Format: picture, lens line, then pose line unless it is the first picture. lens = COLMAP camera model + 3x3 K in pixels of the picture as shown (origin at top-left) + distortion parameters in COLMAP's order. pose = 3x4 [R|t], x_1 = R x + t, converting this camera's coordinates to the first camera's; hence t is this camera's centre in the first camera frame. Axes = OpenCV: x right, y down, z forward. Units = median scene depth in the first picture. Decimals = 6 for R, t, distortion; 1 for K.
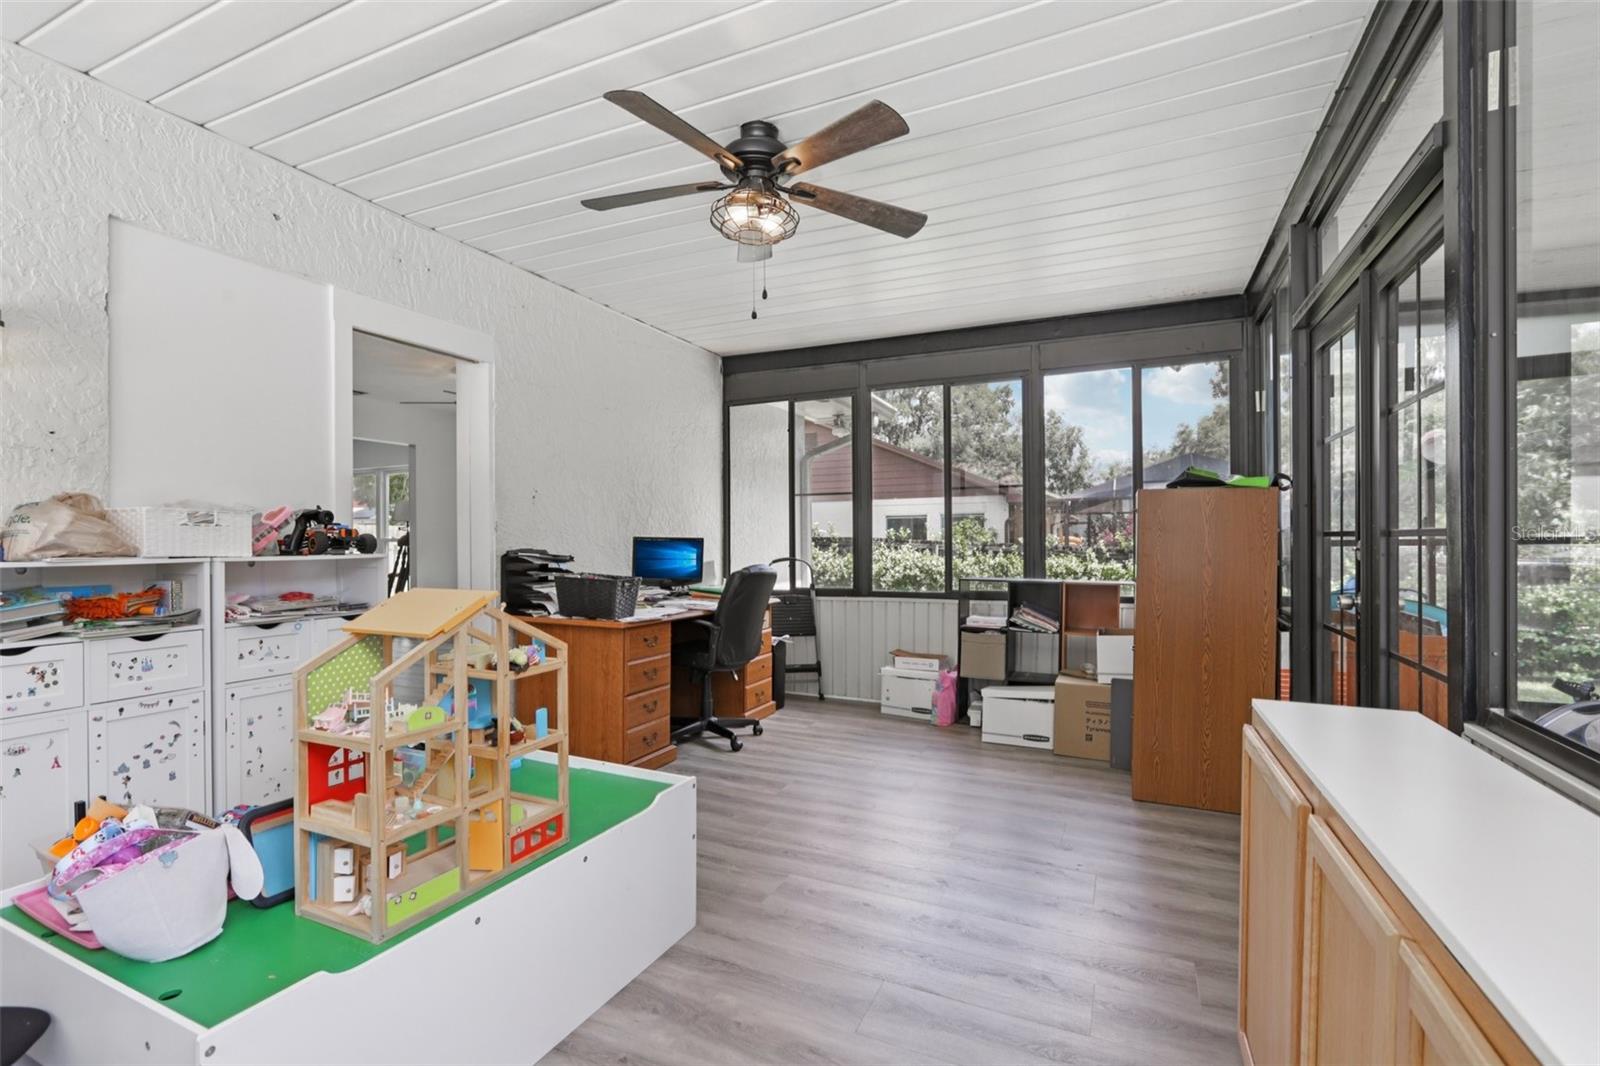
lens RADIAL K [[731.0, 0, 796.6], [0, 731.0, 540.7], [0, 0, 1]] dist [-0.000277, 0.003384]
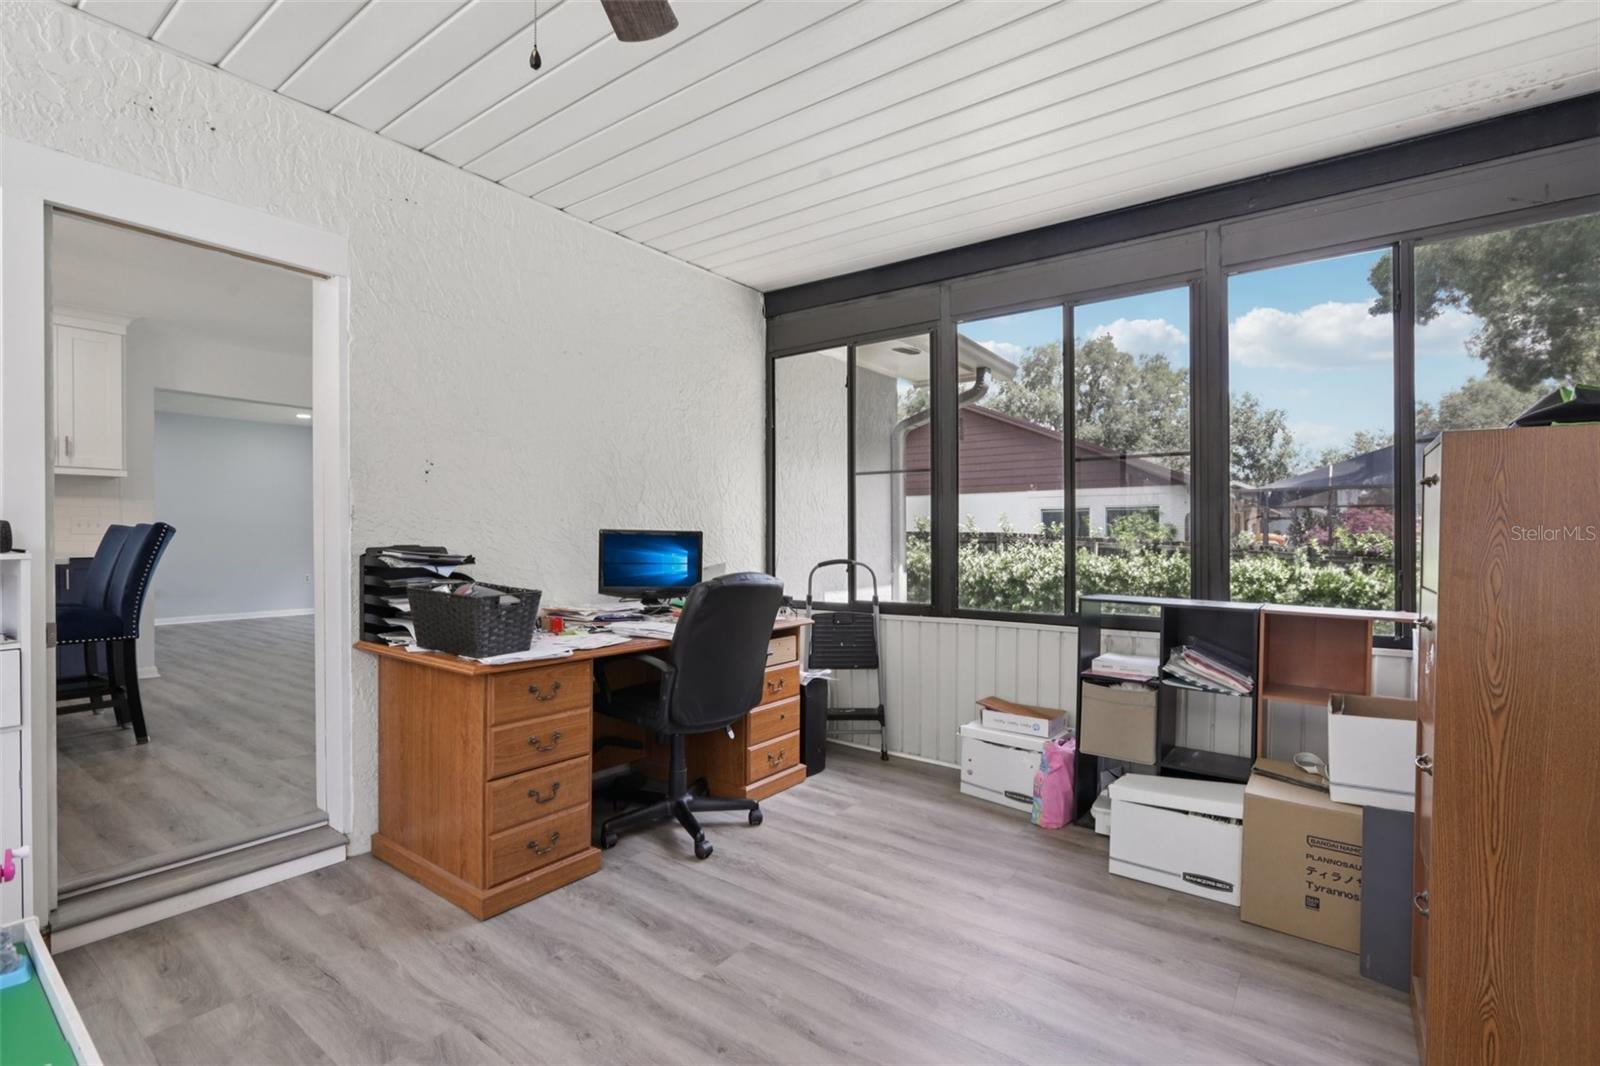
lens RADIAL K [[731.0, 0, 799.2], [0, 731.0, 531.7], [0, 0, 1]] dist [-0.000277, 0.003384]
pose [[0.977238, 0.006653, -0.212042, 0.120049], [-0.007728, 0.999961, -0.004244, -0.001251], [0.212005, 0.005786, 0.977251, 0.329542]]
